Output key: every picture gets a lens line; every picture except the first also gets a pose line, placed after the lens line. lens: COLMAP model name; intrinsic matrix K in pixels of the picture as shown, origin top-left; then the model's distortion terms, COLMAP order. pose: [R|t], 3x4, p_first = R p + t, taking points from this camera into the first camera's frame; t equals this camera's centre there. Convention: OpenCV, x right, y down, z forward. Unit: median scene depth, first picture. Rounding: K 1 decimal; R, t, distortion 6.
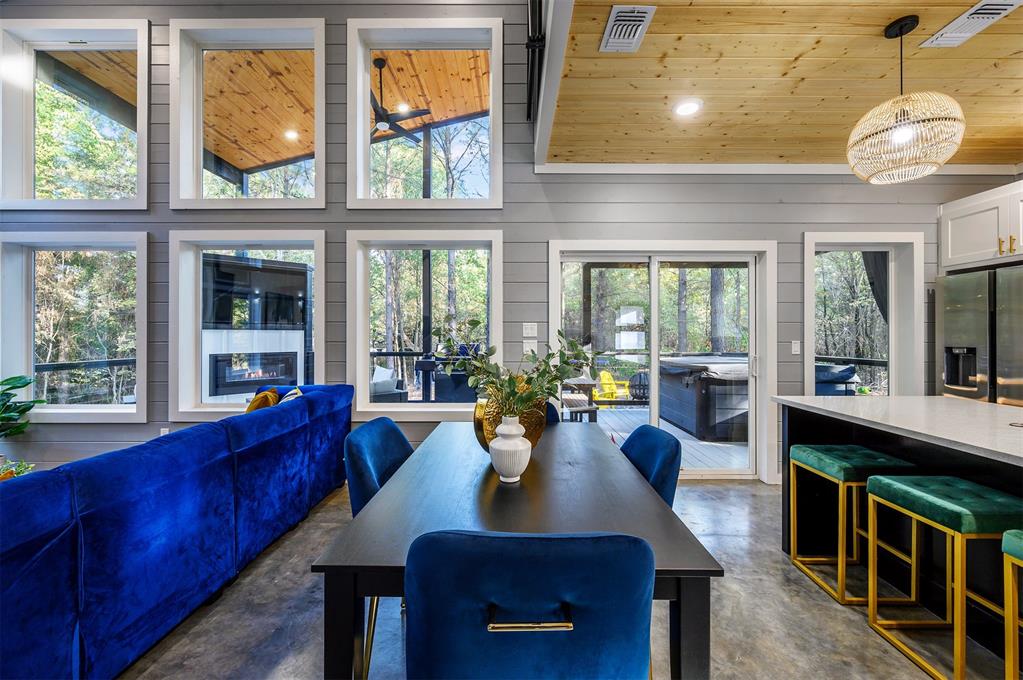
lens RADIAL K [[405.3, 0, 510.7], [0, 405.3, 338.7], [0, 0, 1]] dist [-0.003534, 0.000847]
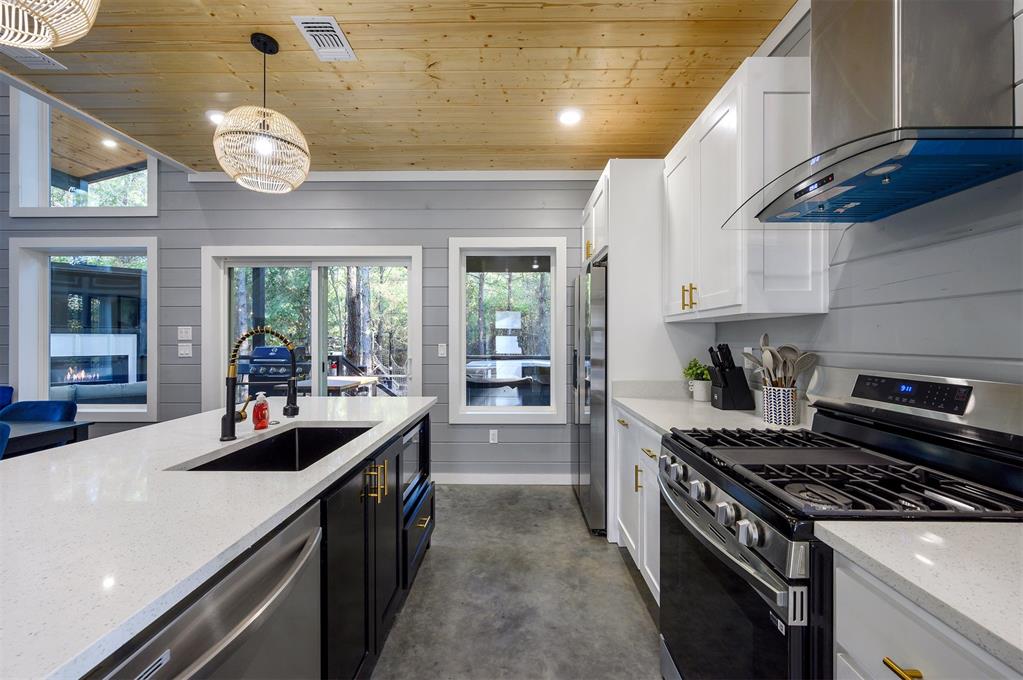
lens RADIAL K [[405.3, 0, 513.4], [0, 405.3, 342.6], [0, 0, 1]] dist [-0.003534, 0.000847]
pose [[0.999945, 0.000624, -0.010437, 0.457829], [-0.000672, 0.999989, -0.004679, 0.003717], [0.010434, 0.004686, 0.999935, -0.012278]]
